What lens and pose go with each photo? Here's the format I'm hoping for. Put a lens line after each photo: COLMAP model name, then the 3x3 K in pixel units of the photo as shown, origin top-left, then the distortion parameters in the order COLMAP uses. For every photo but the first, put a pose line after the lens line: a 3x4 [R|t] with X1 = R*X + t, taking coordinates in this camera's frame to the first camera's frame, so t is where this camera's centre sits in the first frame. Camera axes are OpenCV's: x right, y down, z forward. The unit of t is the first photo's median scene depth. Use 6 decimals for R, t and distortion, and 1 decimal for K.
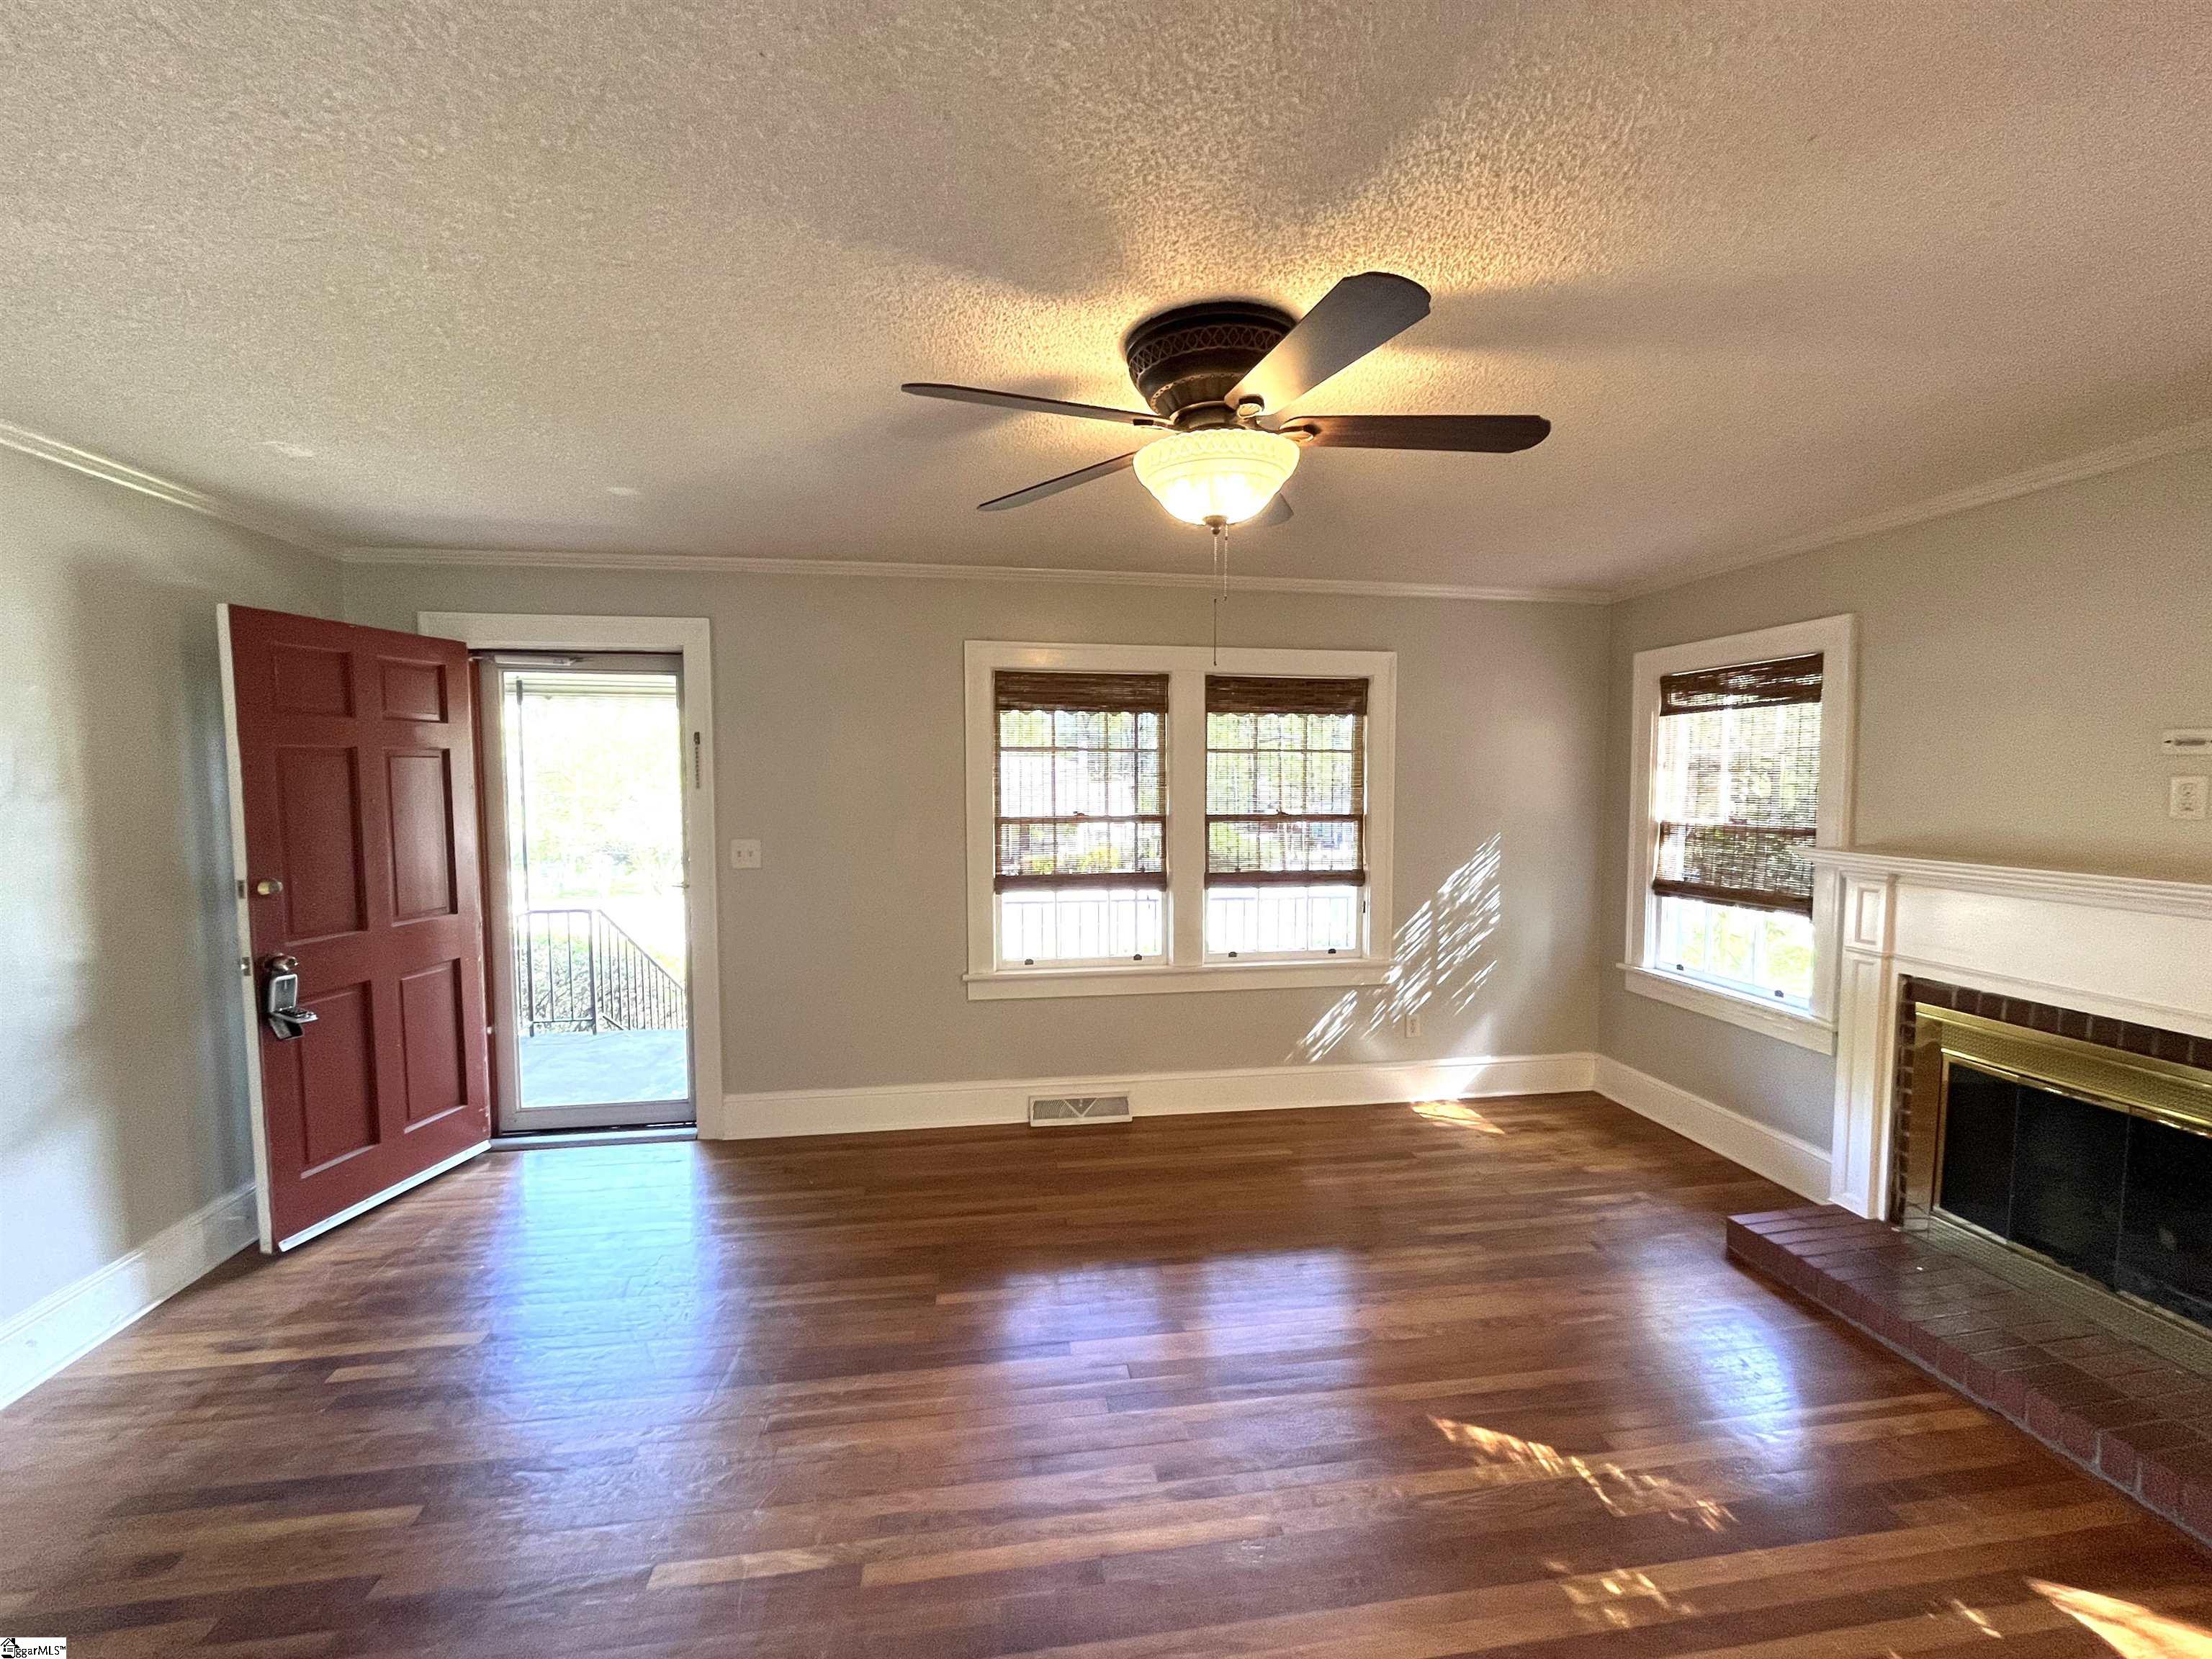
lens RADIAL K [[900.3, 0, 1109.8], [0, 900.3, 831.2], [0, 0, 1]] dist [-0.003996, -0.000398]
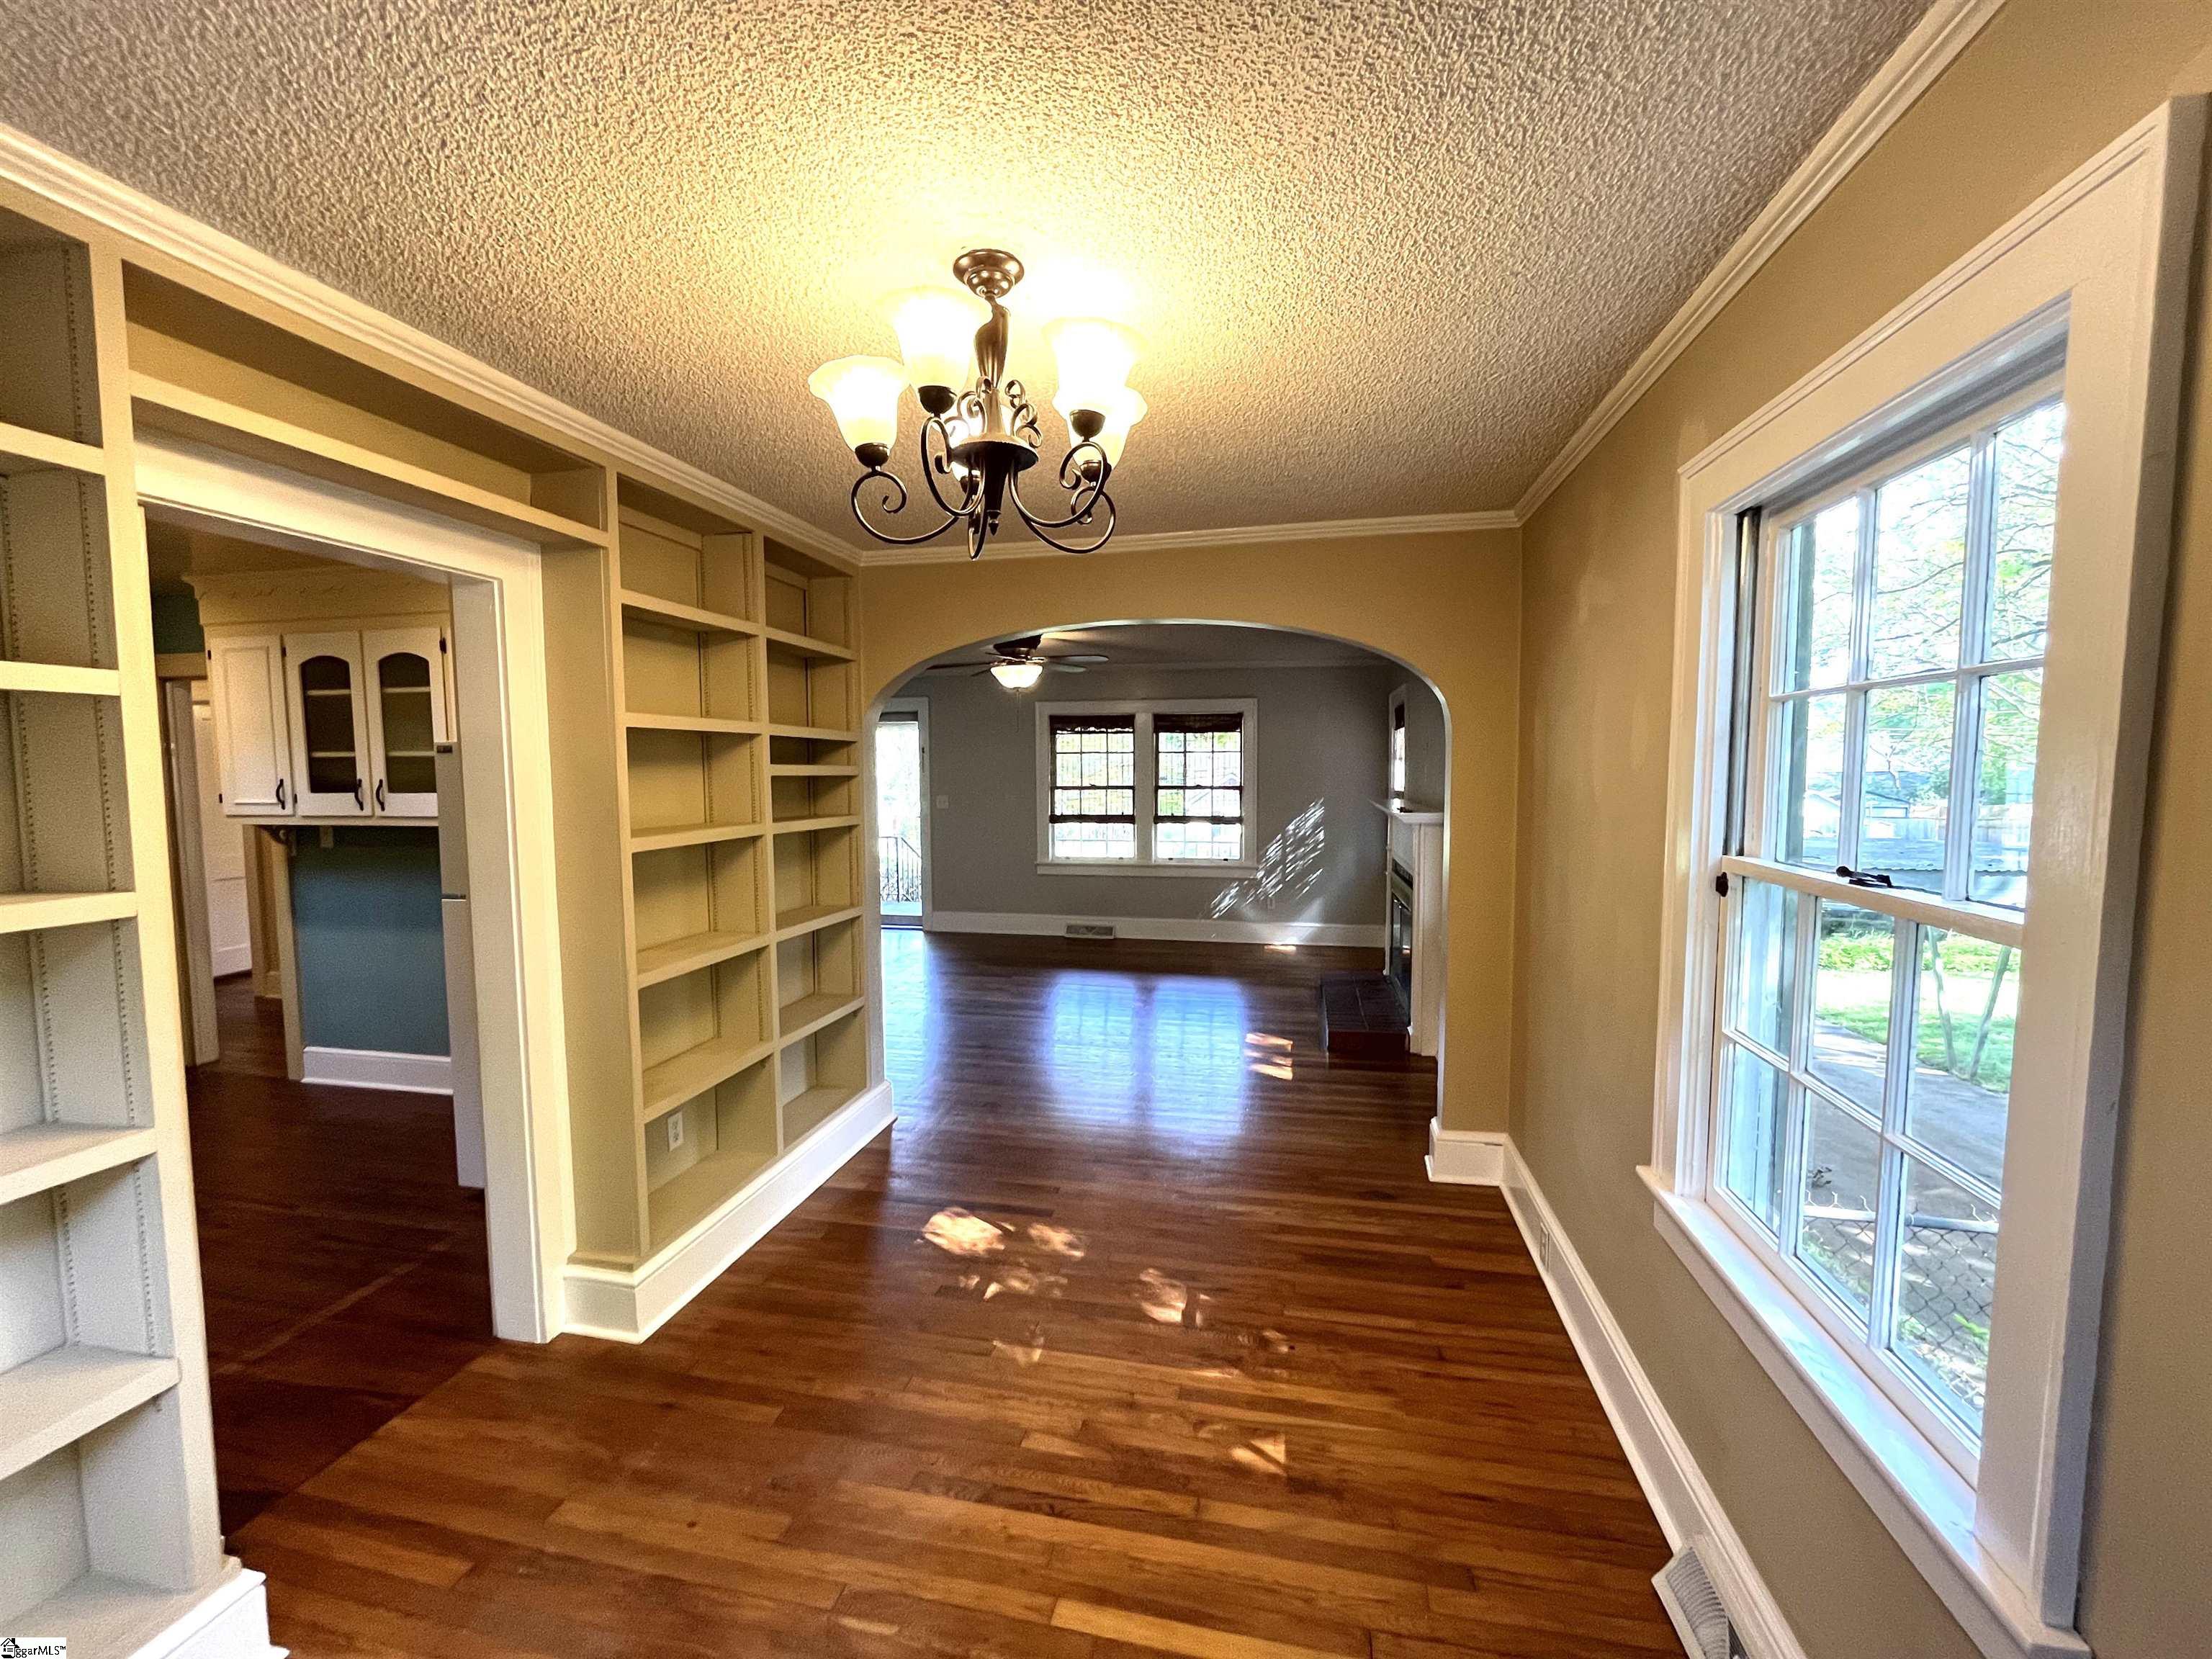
lens RADIAL K [[900.3, 0, 1106.4], [0, 900.3, 832.0], [0, 0, 1]] dist [-0.003996, -0.000398]
pose [[0.934046, 0.021239, -0.356521, 0.707849], [-0.016517, 0.999731, 0.016283, 0.052181], [0.356771, -0.009320, 0.934145, -0.857451]]
